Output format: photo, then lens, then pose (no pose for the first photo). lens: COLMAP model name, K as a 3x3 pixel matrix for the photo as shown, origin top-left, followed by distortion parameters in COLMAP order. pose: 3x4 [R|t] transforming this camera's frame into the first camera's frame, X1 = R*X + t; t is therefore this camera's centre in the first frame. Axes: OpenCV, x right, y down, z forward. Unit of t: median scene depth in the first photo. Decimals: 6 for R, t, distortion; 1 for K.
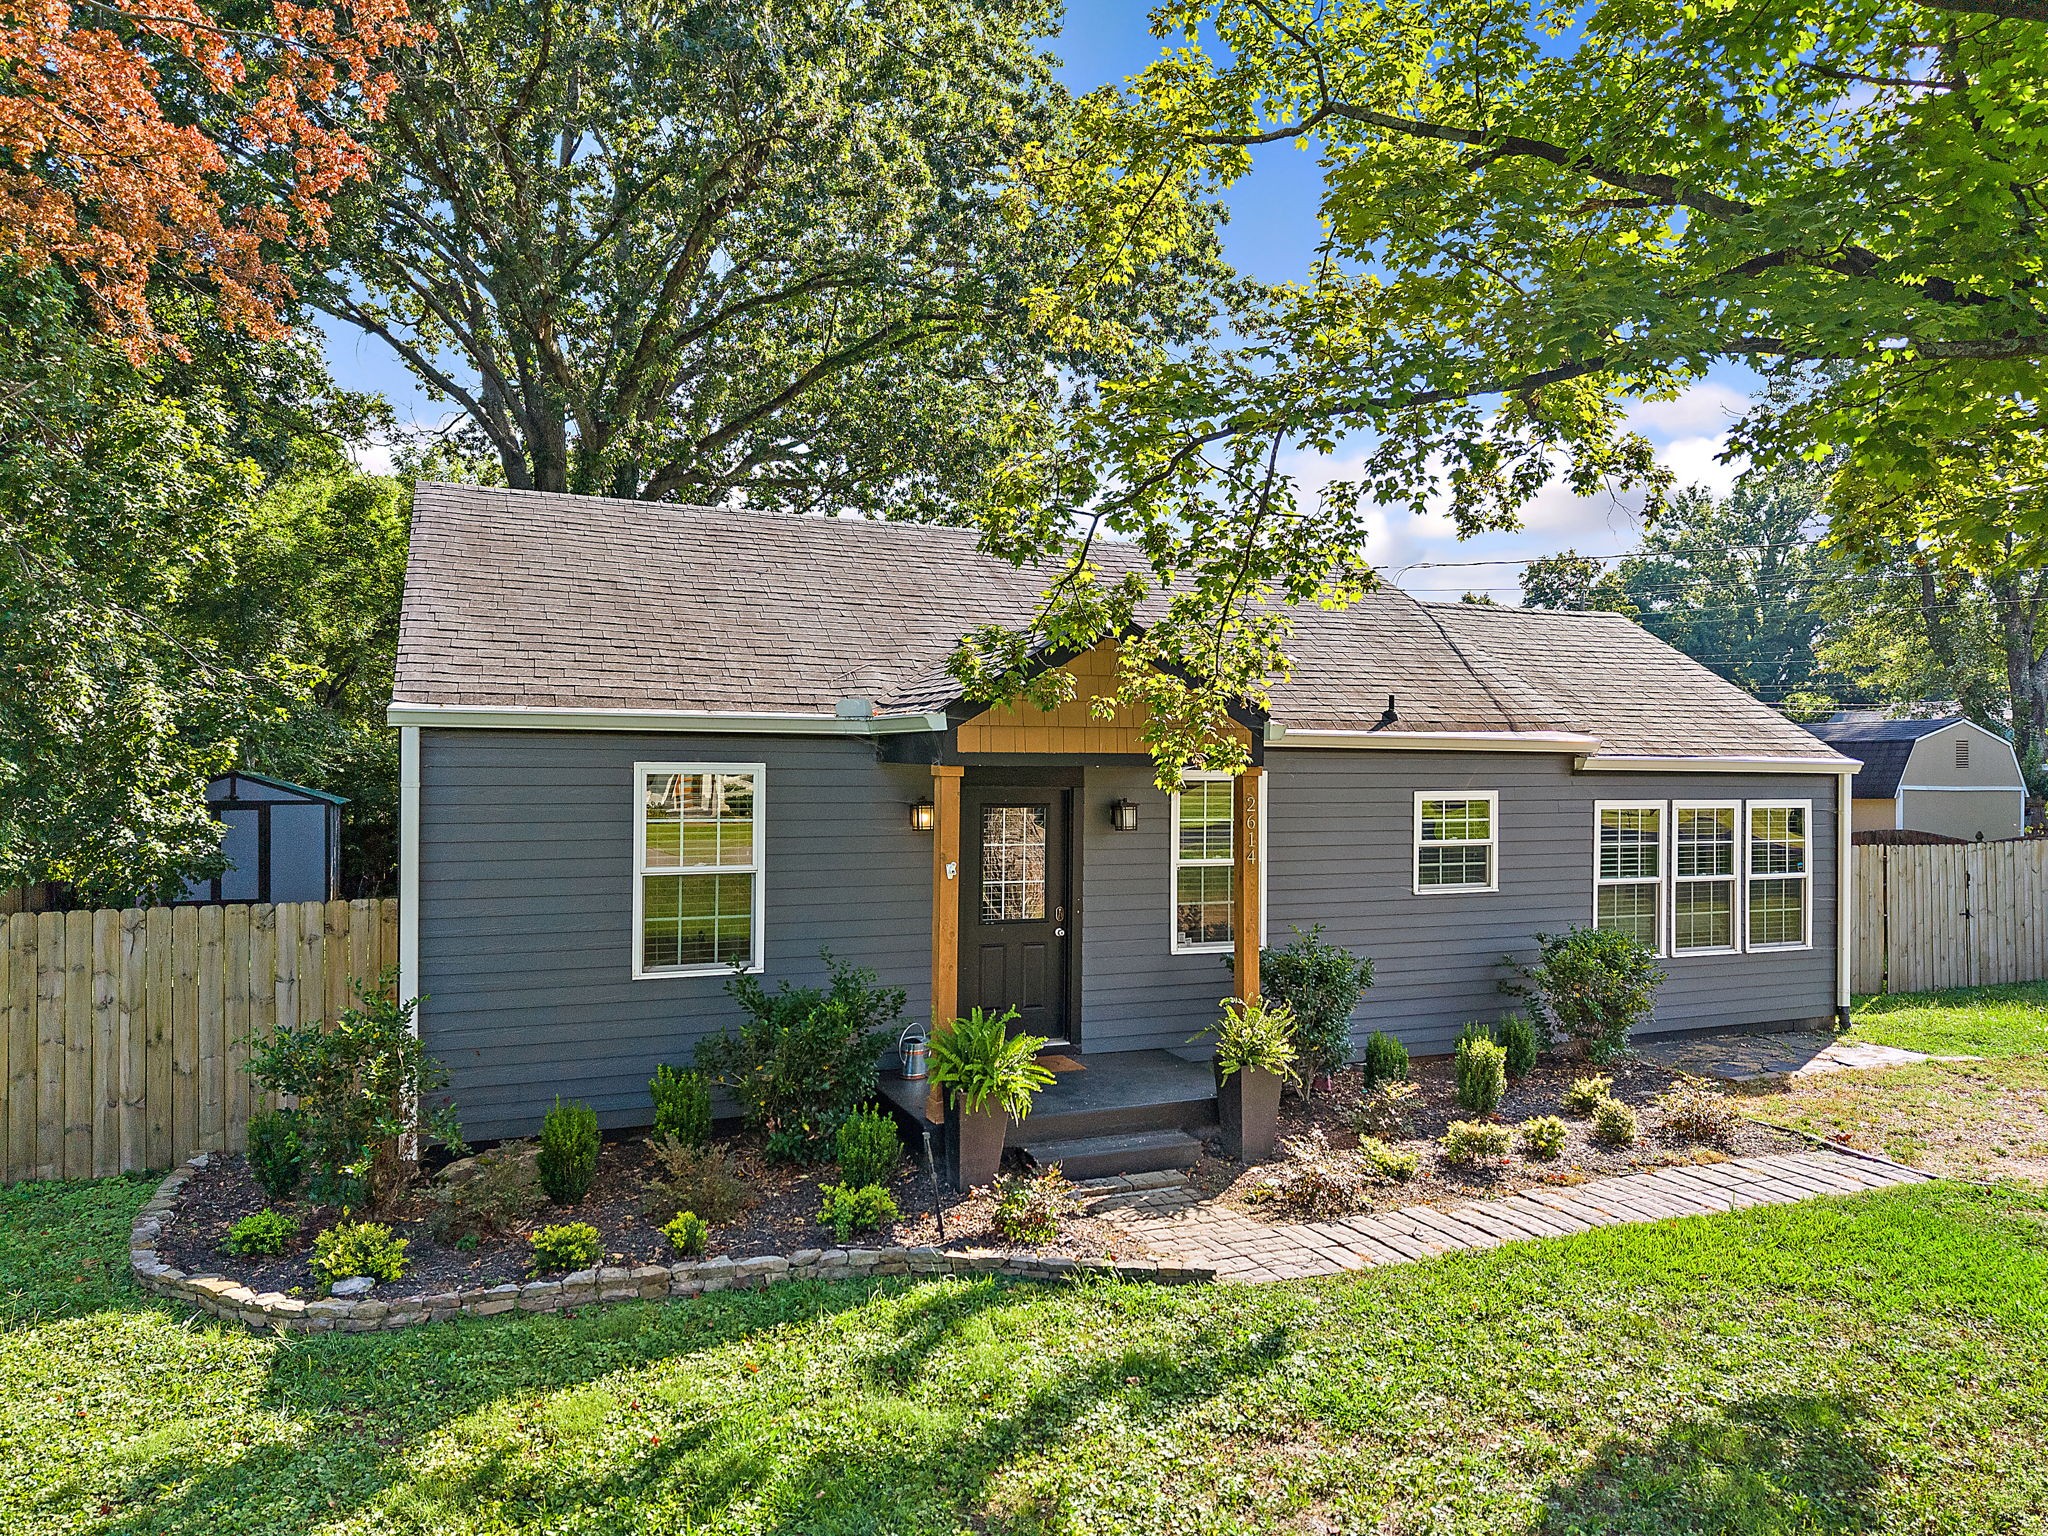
lens RADIAL K [[1372.5, 0, 1006.5], [0, 1372.5, 770.5], [0, 0, 1]] dist [0.019490, -0.005170]
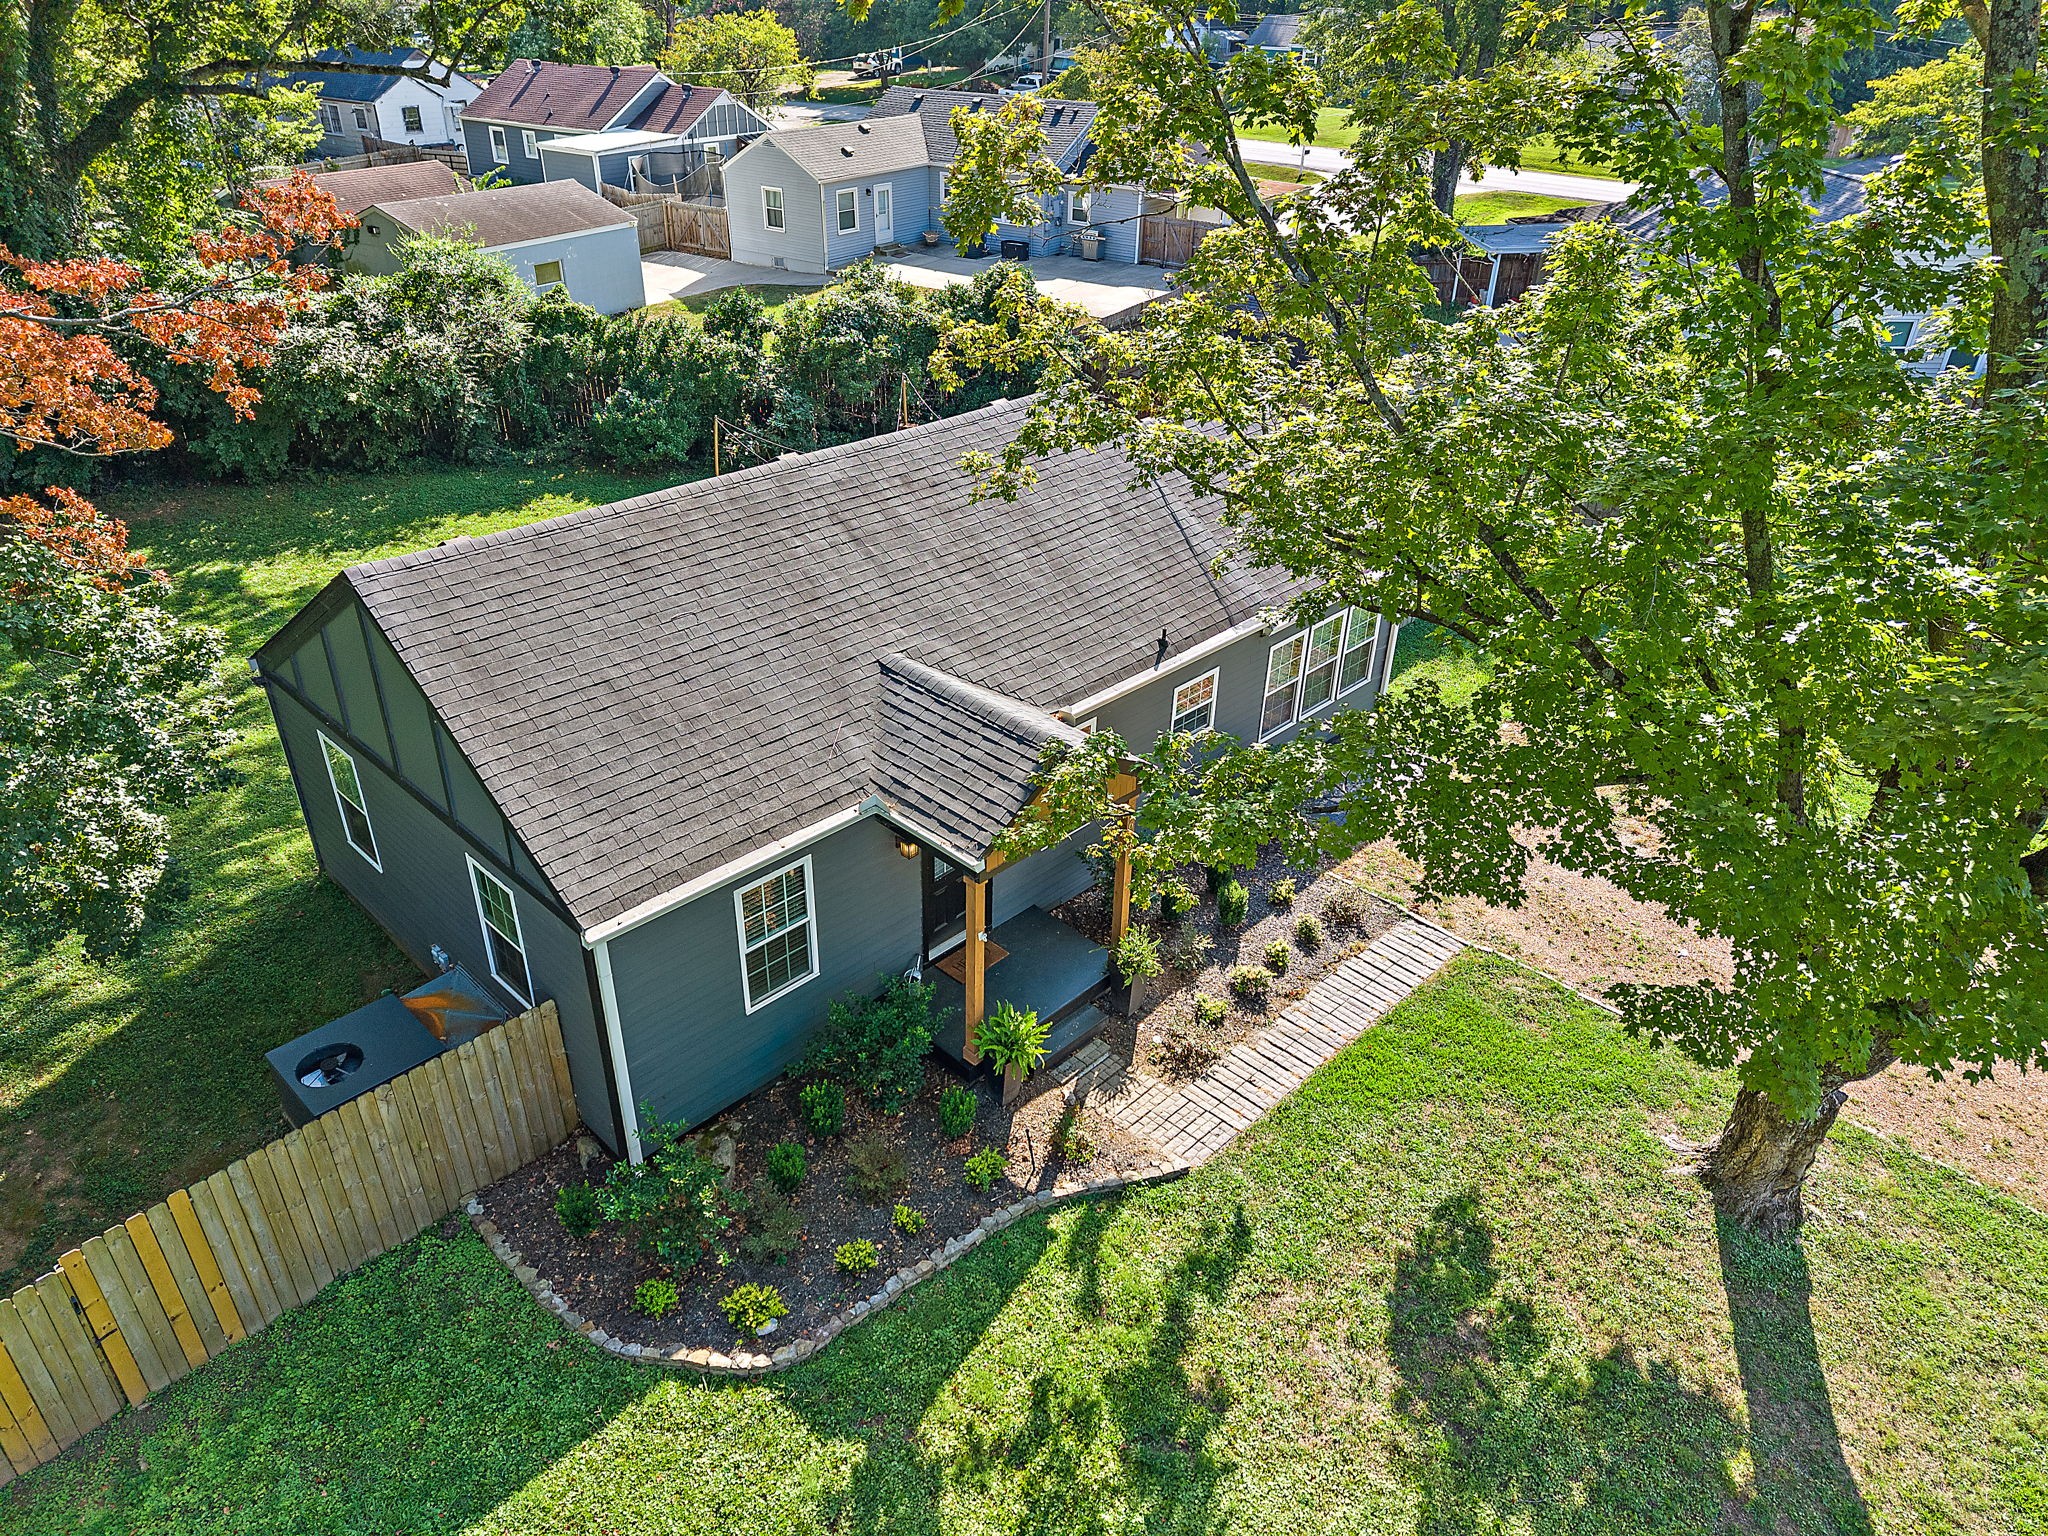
lens RADIAL K [[1372.5, 0, 1006.5], [0, 1372.5, 770.5], [0, 0, 1]] dist [0.019490, -0.005170]
pose [[0.920007, -0.197046, 0.338761, -0.475485], [-0.002018, 0.862012, 0.506884, -0.829424], [-0.391896, -0.467021, 0.792660, -0.131220]]
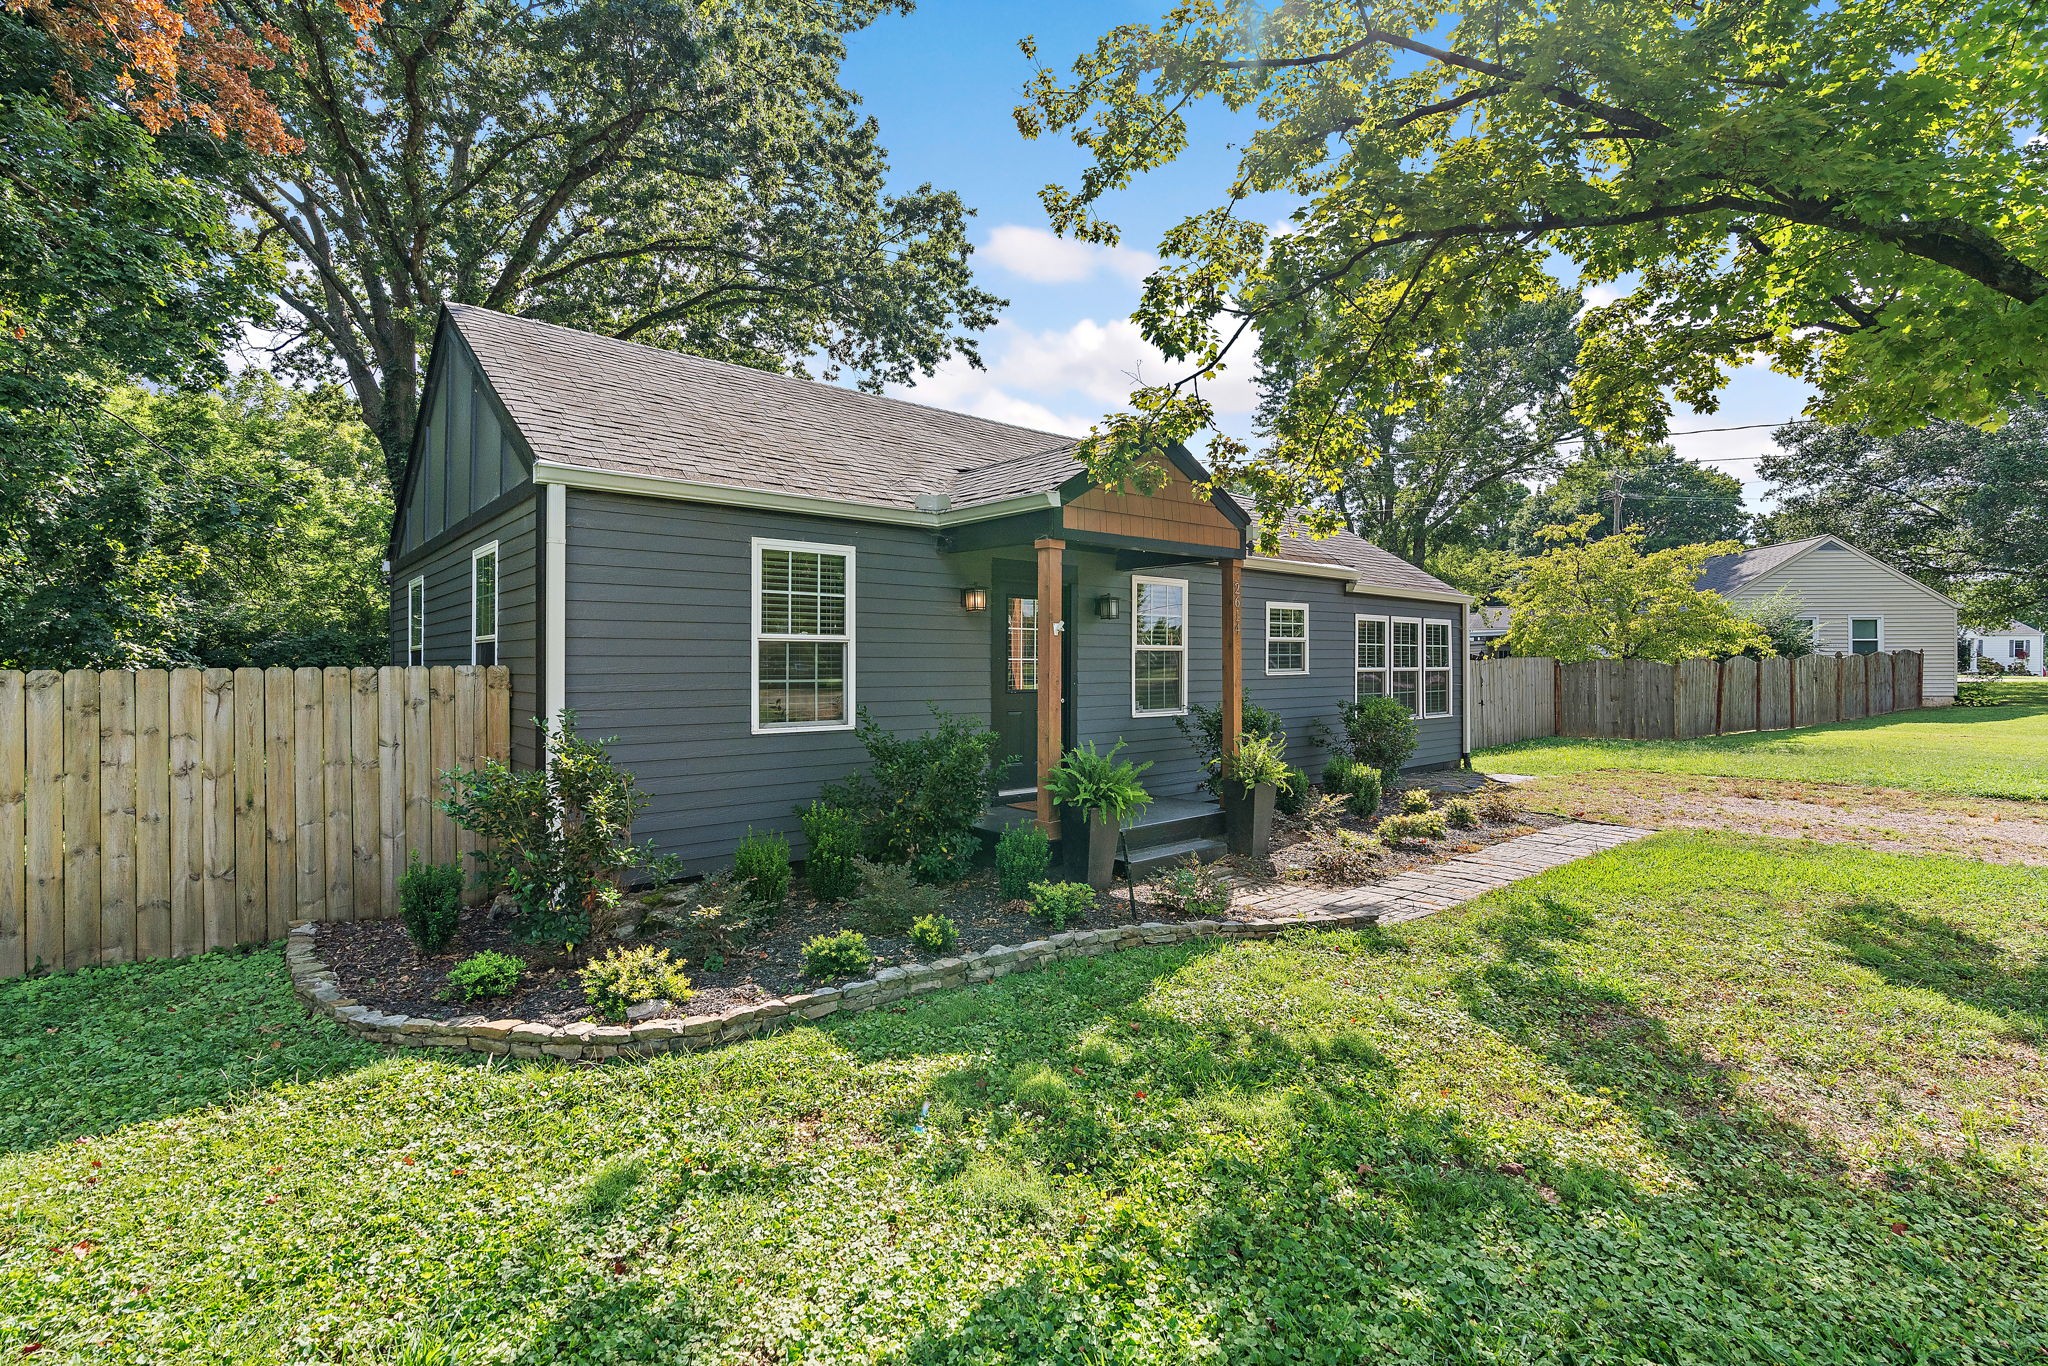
lens RADIAL K [[949.6, 0, 1025.5], [0, 949.6, 655.9], [0, 0, 1]] dist [-0.002760, 0.000280]
pose [[0.947887, -0.003482, 0.318589, -0.316380], [0.005730, 0.999965, -0.006119, 0.098296], [-0.318557, 0.007626, 0.947873, 0.215145]]
